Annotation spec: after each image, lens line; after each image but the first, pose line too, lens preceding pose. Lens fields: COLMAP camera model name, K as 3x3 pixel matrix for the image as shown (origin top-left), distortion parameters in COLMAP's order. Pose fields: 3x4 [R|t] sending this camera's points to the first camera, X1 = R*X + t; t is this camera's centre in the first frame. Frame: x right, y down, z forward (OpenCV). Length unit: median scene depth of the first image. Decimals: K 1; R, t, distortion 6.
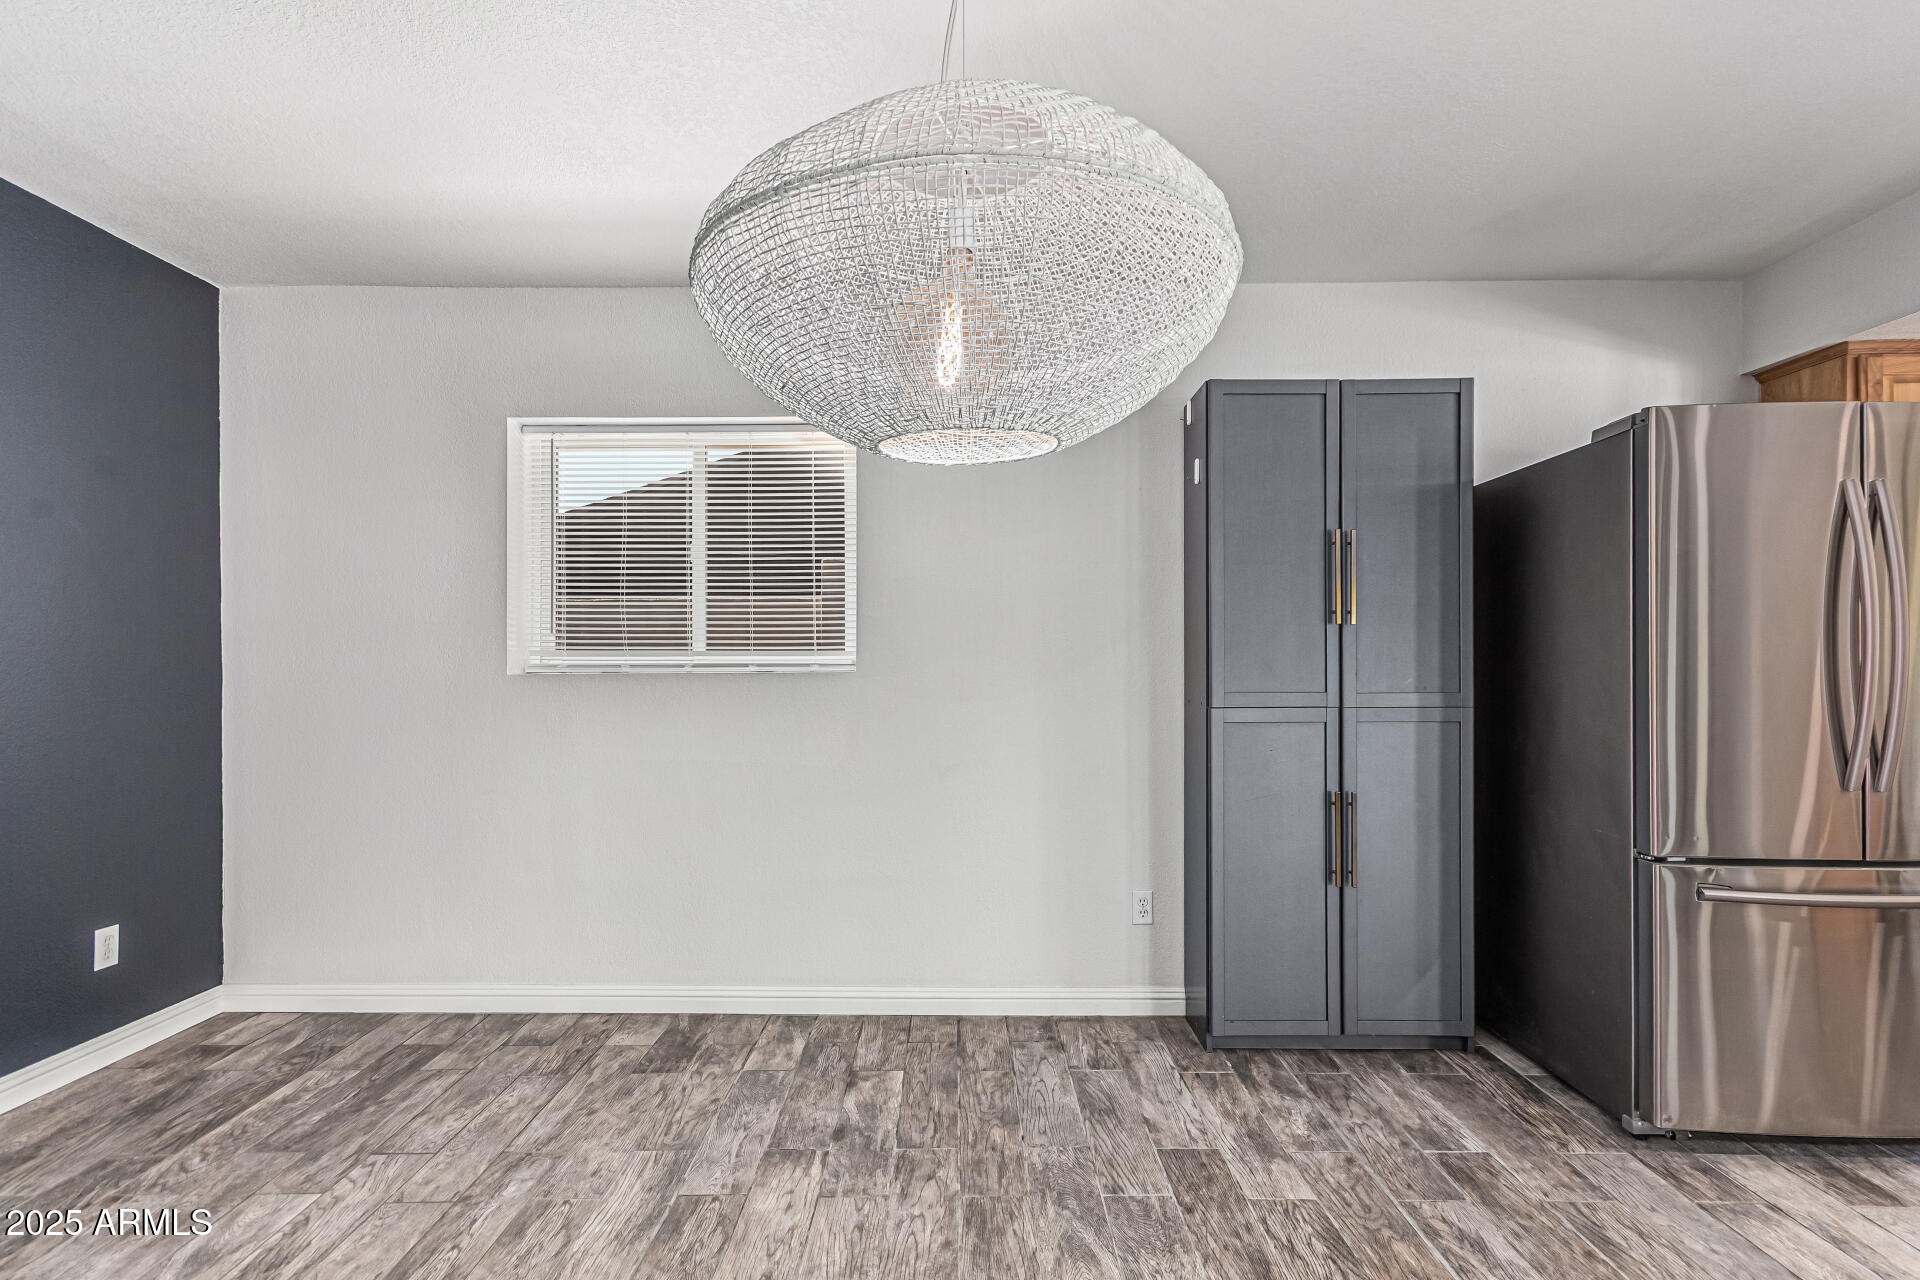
lens RADIAL K [[897.8, 0, 955.2], [0, 897.8, 647.8], [0, 0, 1]] dist [0.004515, 0.002118]
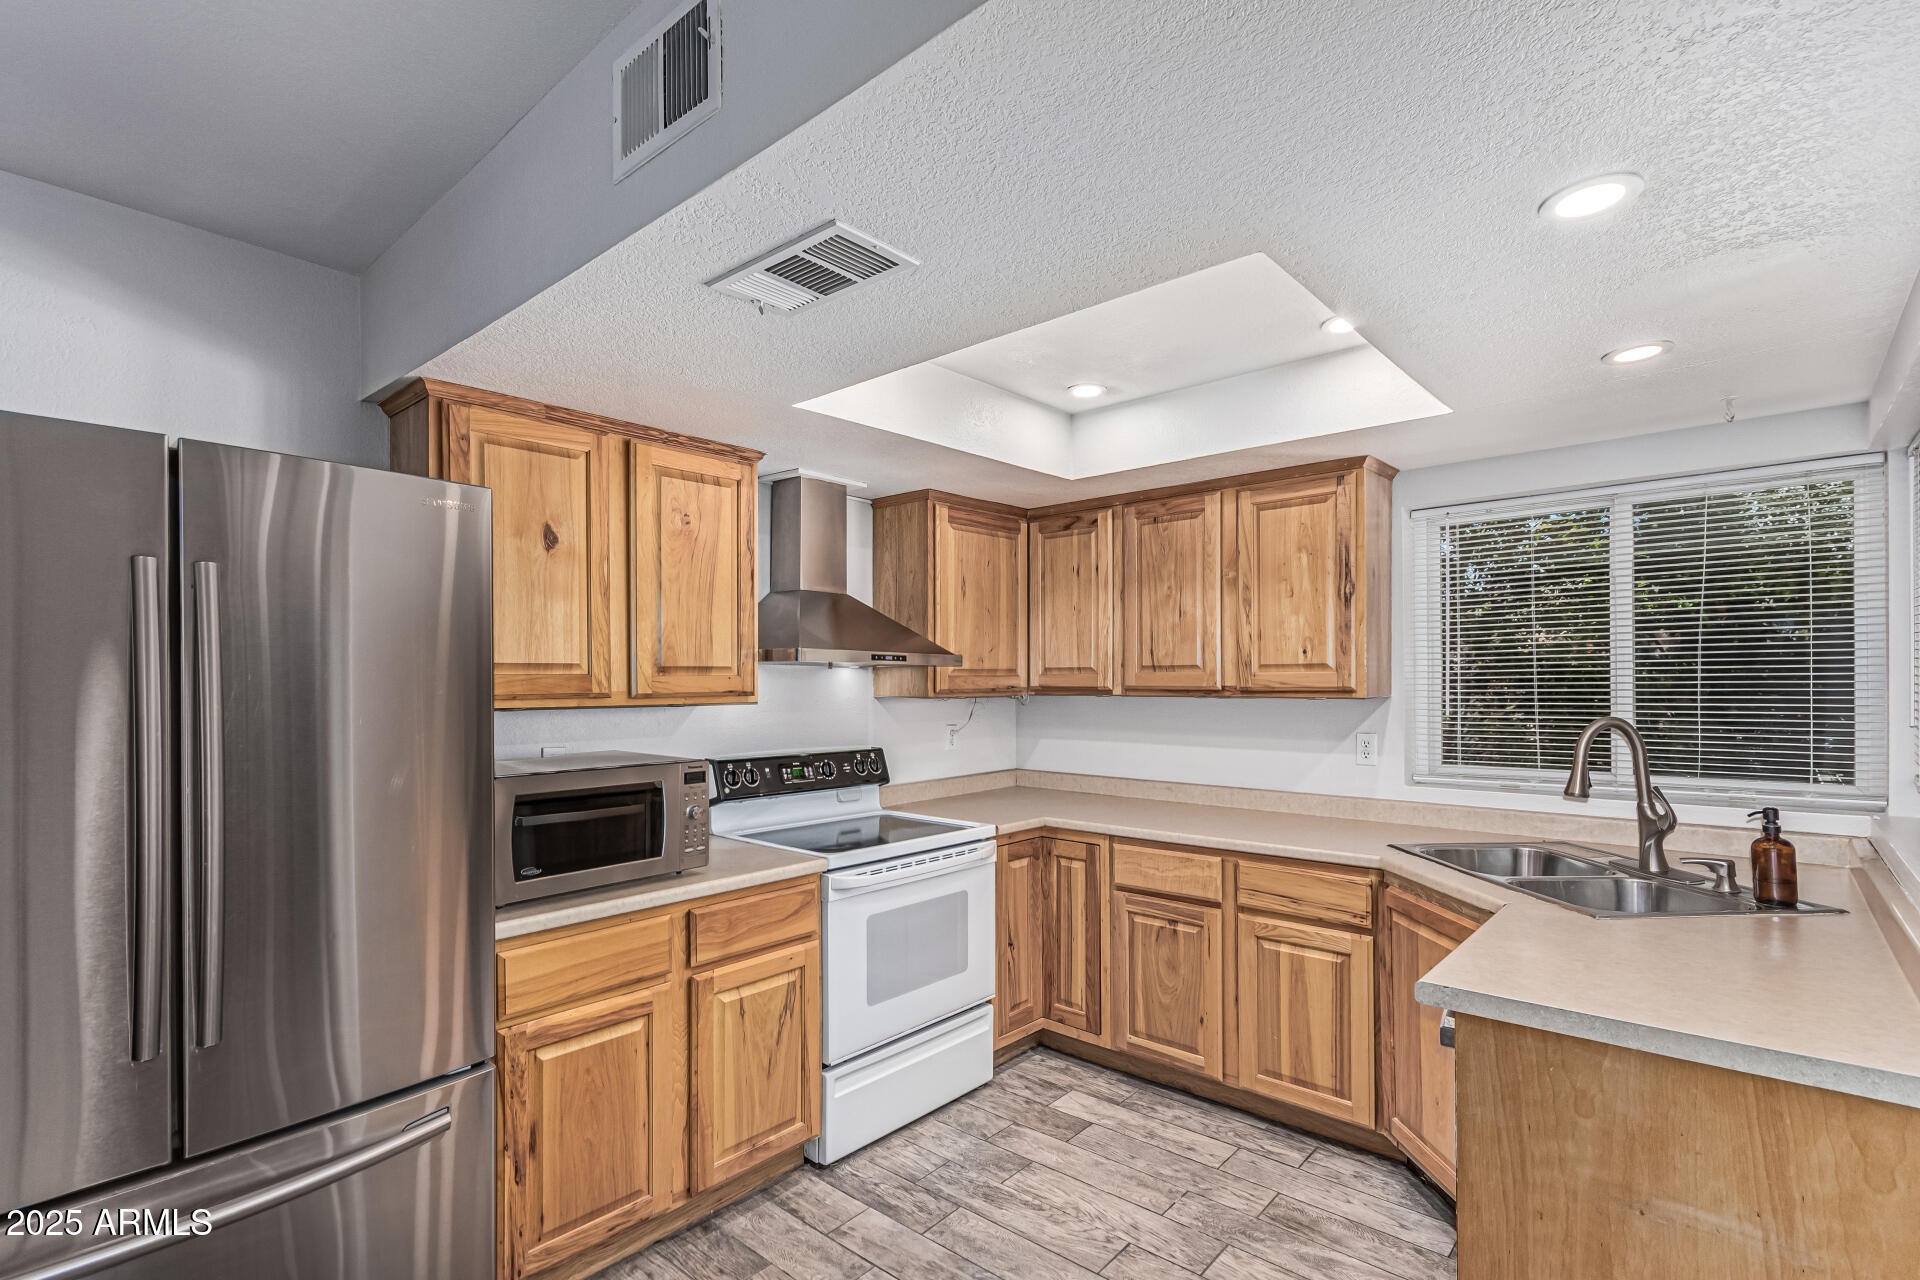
lens RADIAL K [[897.8, 0, 965.9], [0, 897.8, 684.7], [0, 0, 1]] dist [0.004515, 0.002118]
pose [[0.651277, -0.004277, 0.758828, 0.722064], [-0.011565, 0.999812, 0.015562, -0.094985], [-0.758752, -0.018911, 0.651105, 0.145029]]
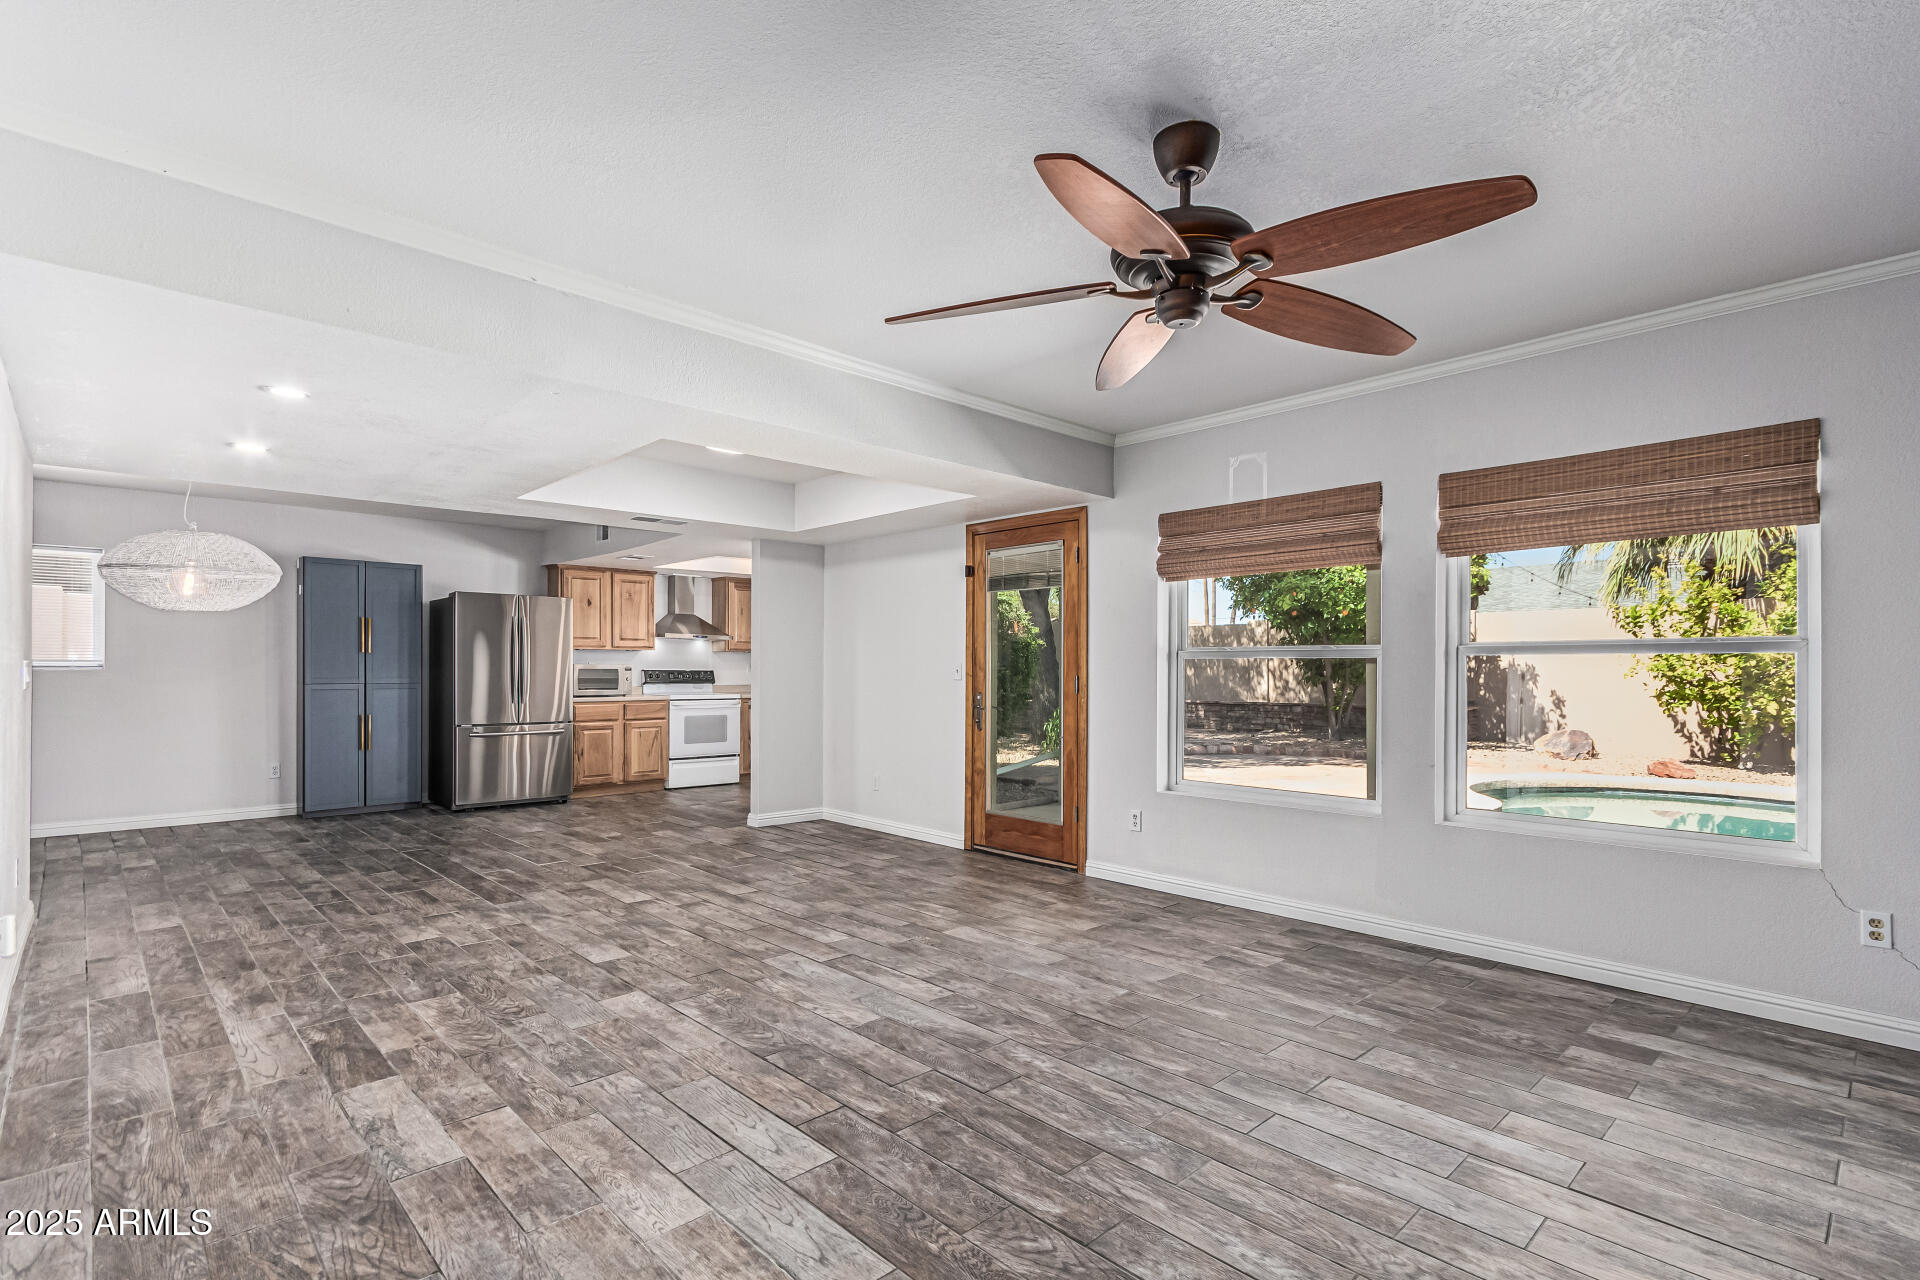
lens RADIAL K [[897.8, 0, 947.8], [0, 897.8, 678.7], [0, 0, 1]] dist [0.004515, 0.002118]
pose [[0.726262, 0.000011, 0.687418, -0.152085], [-0.017356, 0.999682, 0.018321, -0.029044], [-0.687199, -0.025236, 0.726031, -2.188916]]
